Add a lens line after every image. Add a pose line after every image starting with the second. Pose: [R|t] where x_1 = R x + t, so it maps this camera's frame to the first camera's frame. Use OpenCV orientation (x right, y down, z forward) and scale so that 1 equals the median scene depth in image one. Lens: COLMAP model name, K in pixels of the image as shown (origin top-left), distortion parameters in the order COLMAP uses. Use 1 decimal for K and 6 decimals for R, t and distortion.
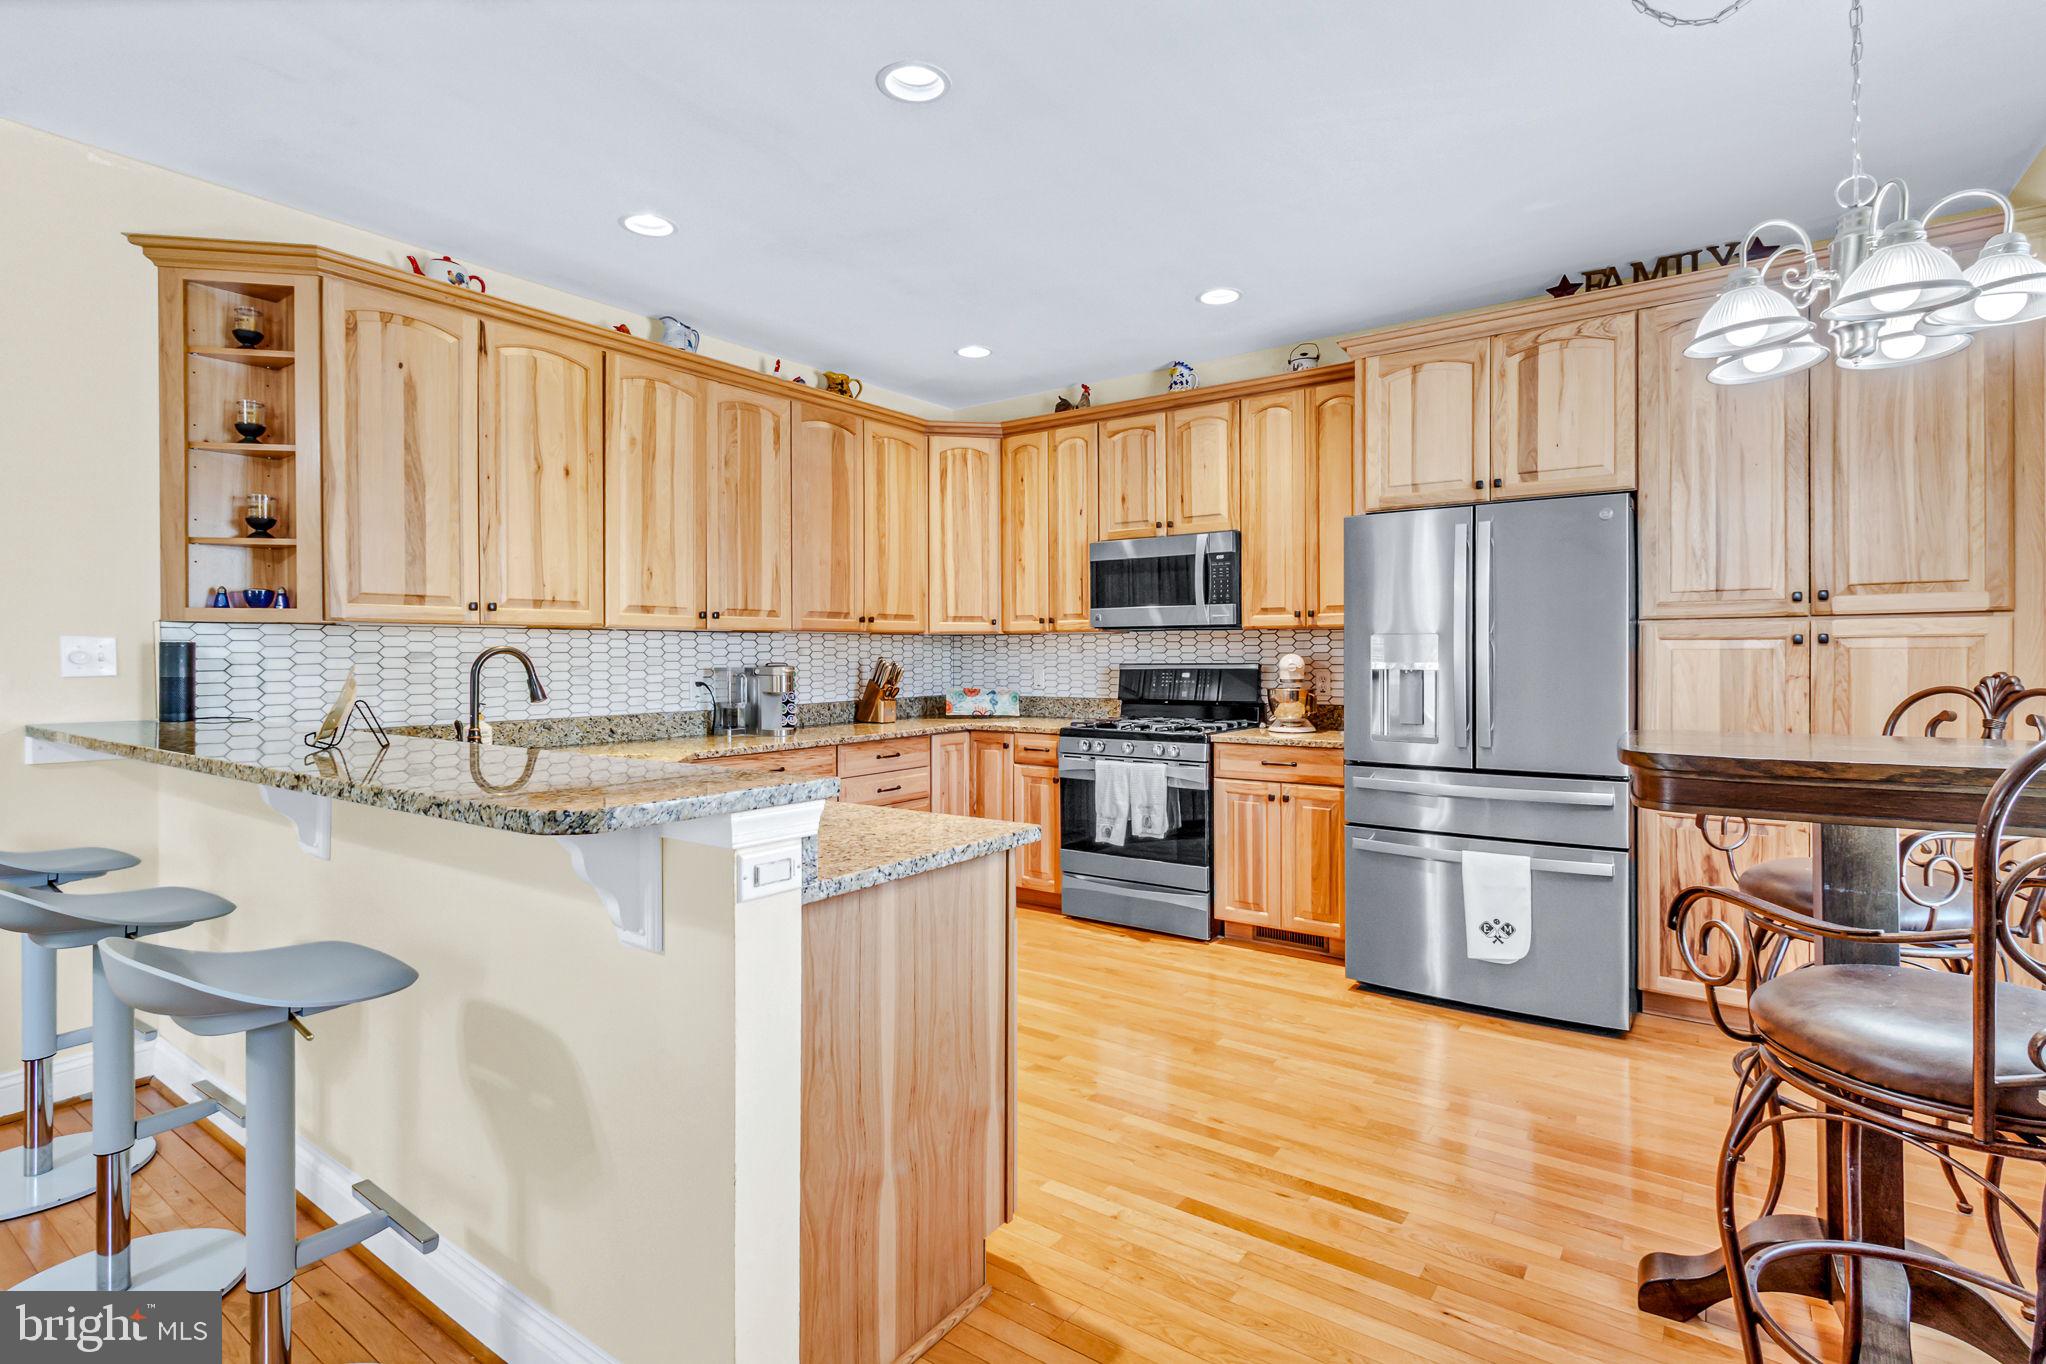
lens RADIAL K [[1020.3, 0, 1013.3], [0, 1020.3, 658.6], [0, 0, 1]] dist [-0.000880, -0.000094]
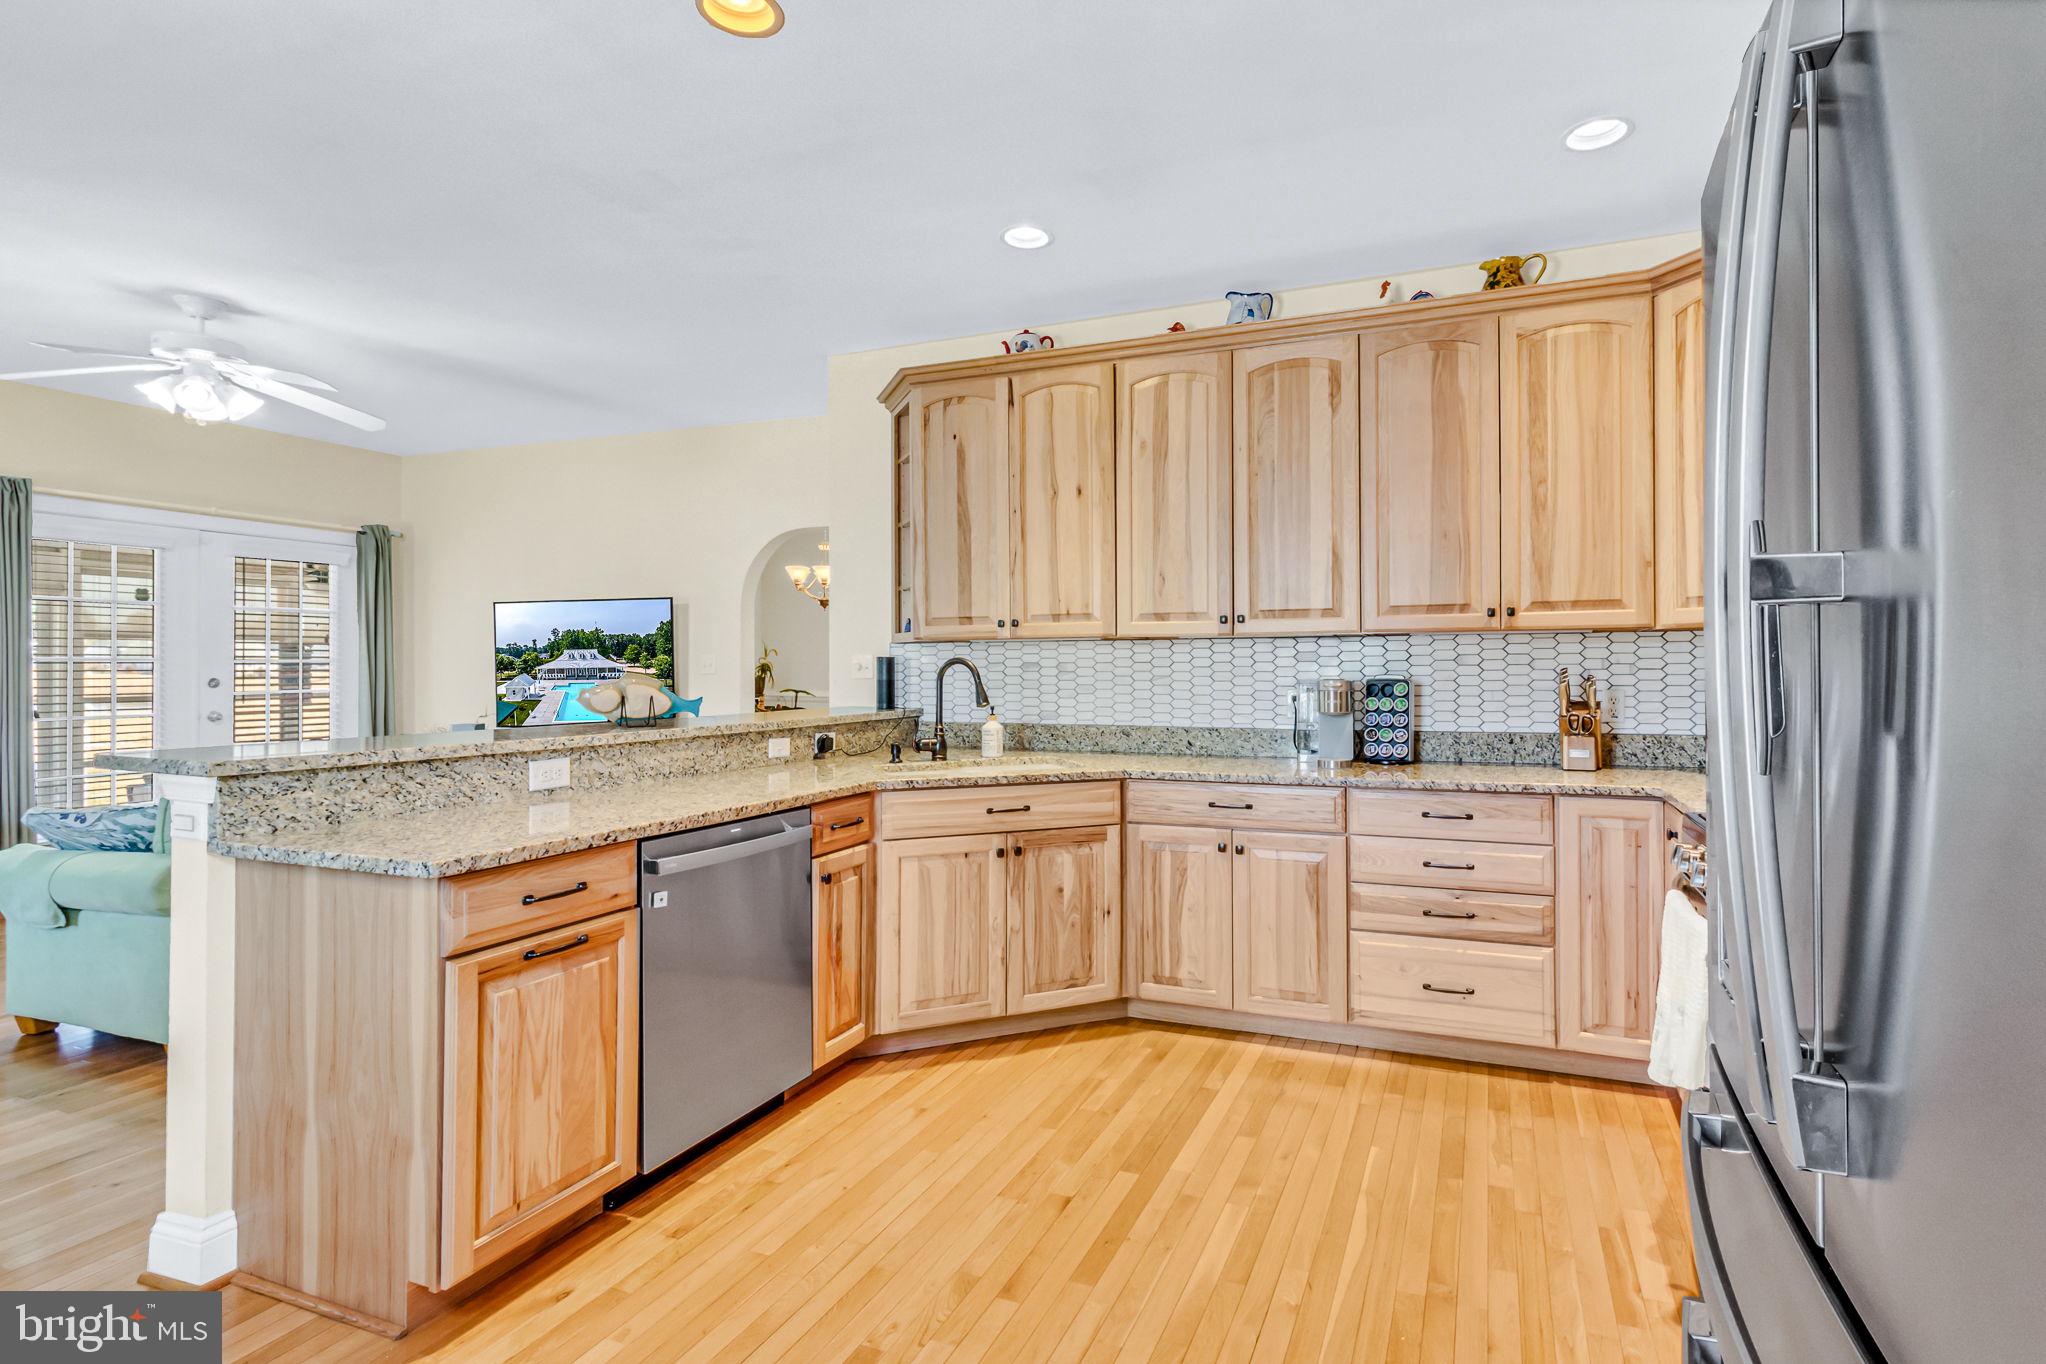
lens RADIAL K [[977.9, 0, 1056.0], [0, 977.9, 663.3], [0, 0, 1]] dist [-0.000167, 0.000262]
pose [[0.242141, -0.000996, -0.970241, 0.473868], [-0.002706, 0.999995, -0.001701, -0.002959], [0.970237, 0.003038, 0.242137, 0.645434]]
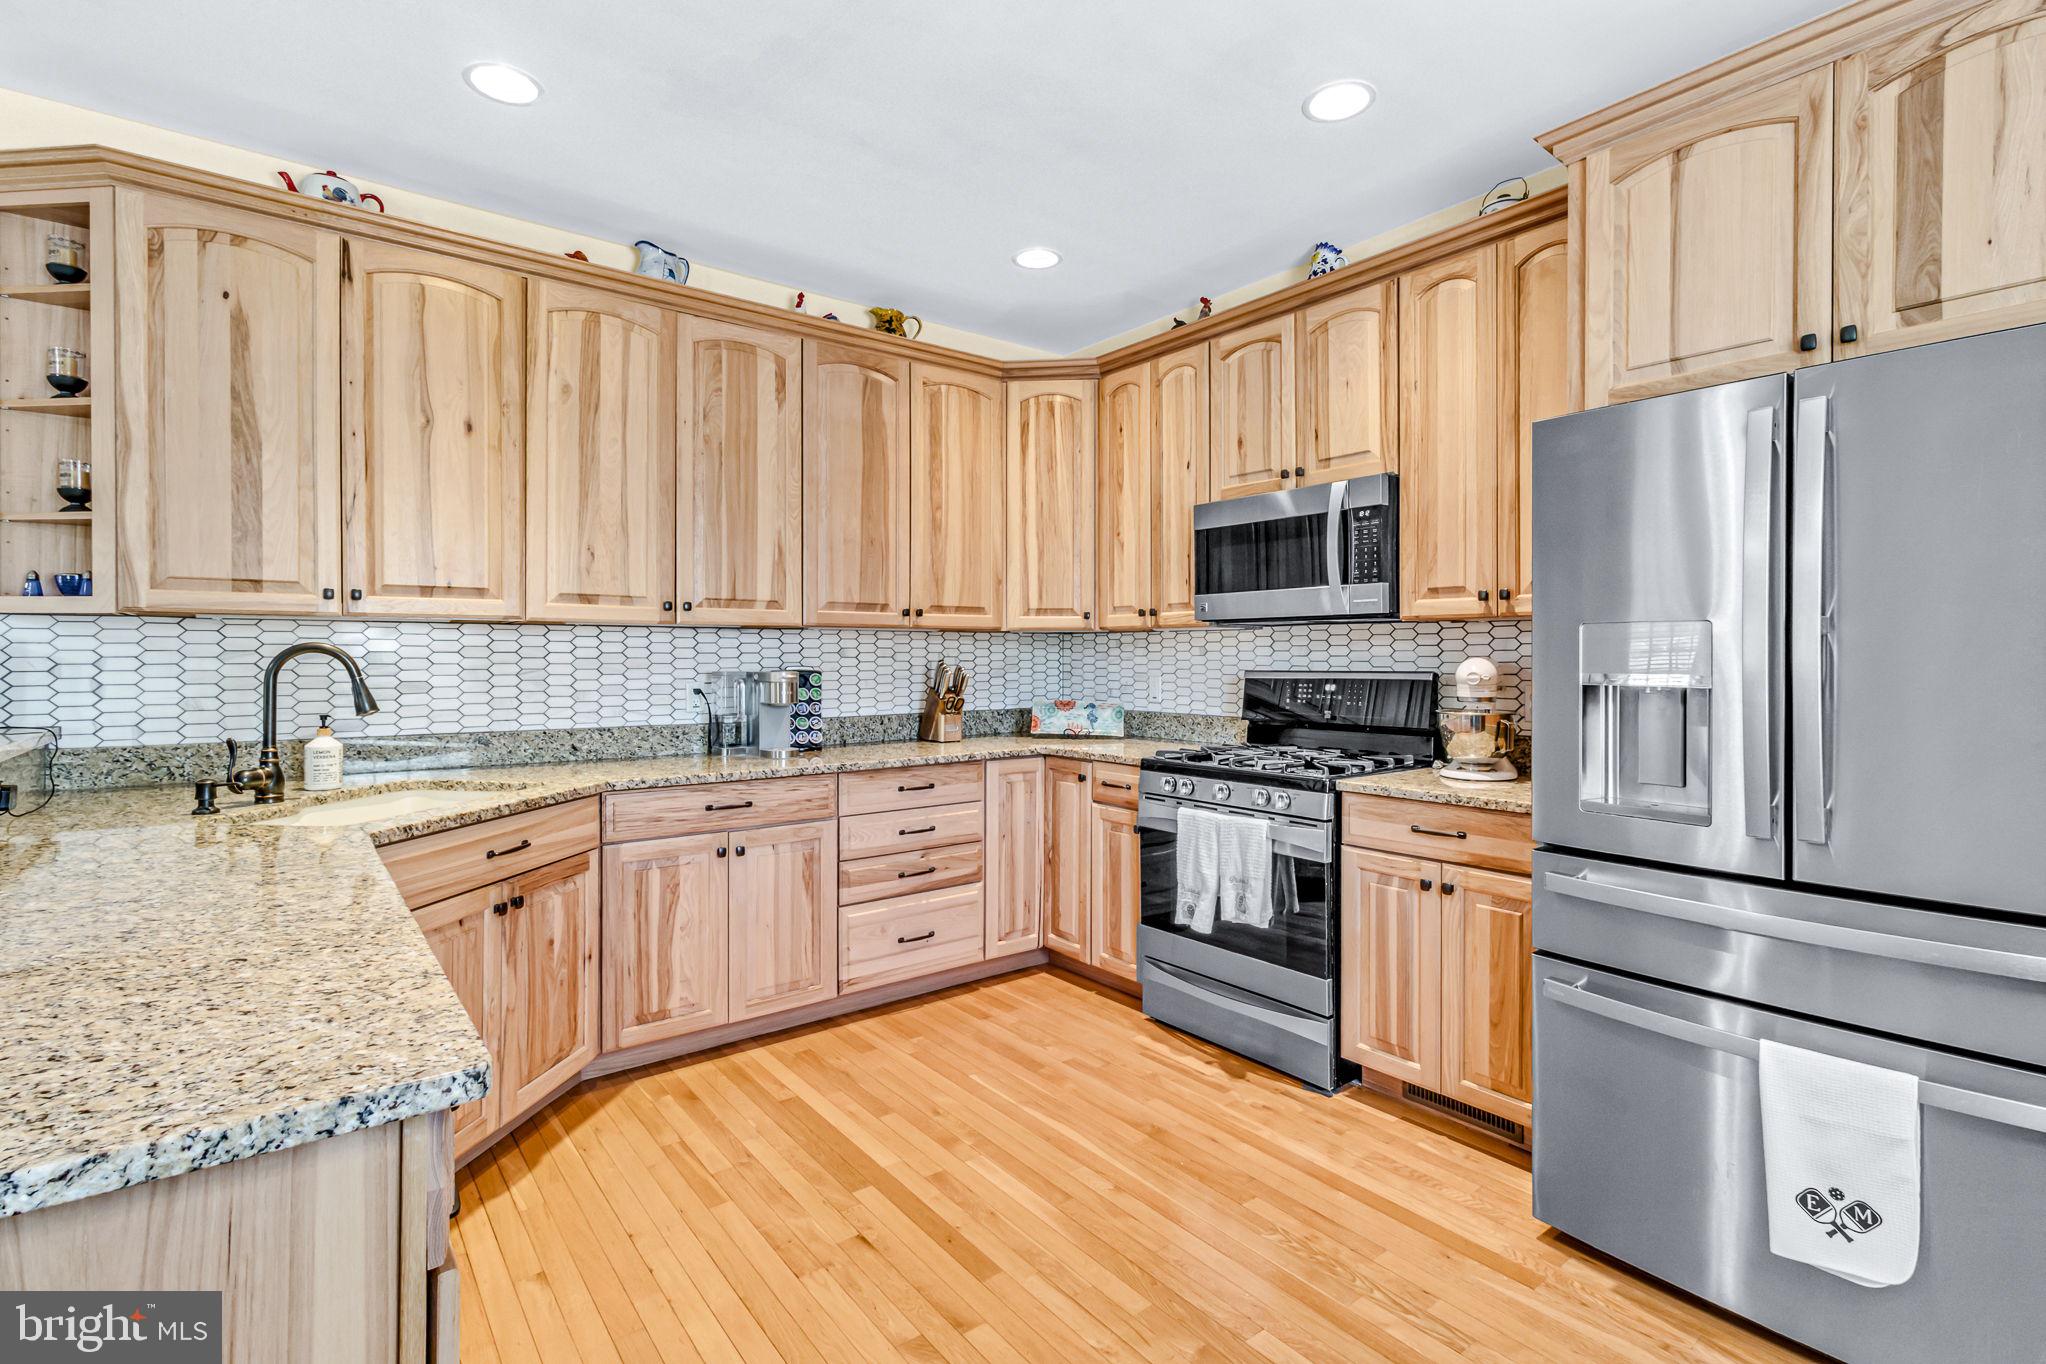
lens RADIAL K [[981.4, 0, 1022.0], [0, 981.4, 660.9], [0, 0, 1]] dist [0.000088, 0.000426]
pose [[0.961770, 0.005287, -0.273806, 0.171018], [-0.005646, 0.999984, -0.000524, -0.000818], [0.273799, 0.002050, 0.961785, 0.331729]]
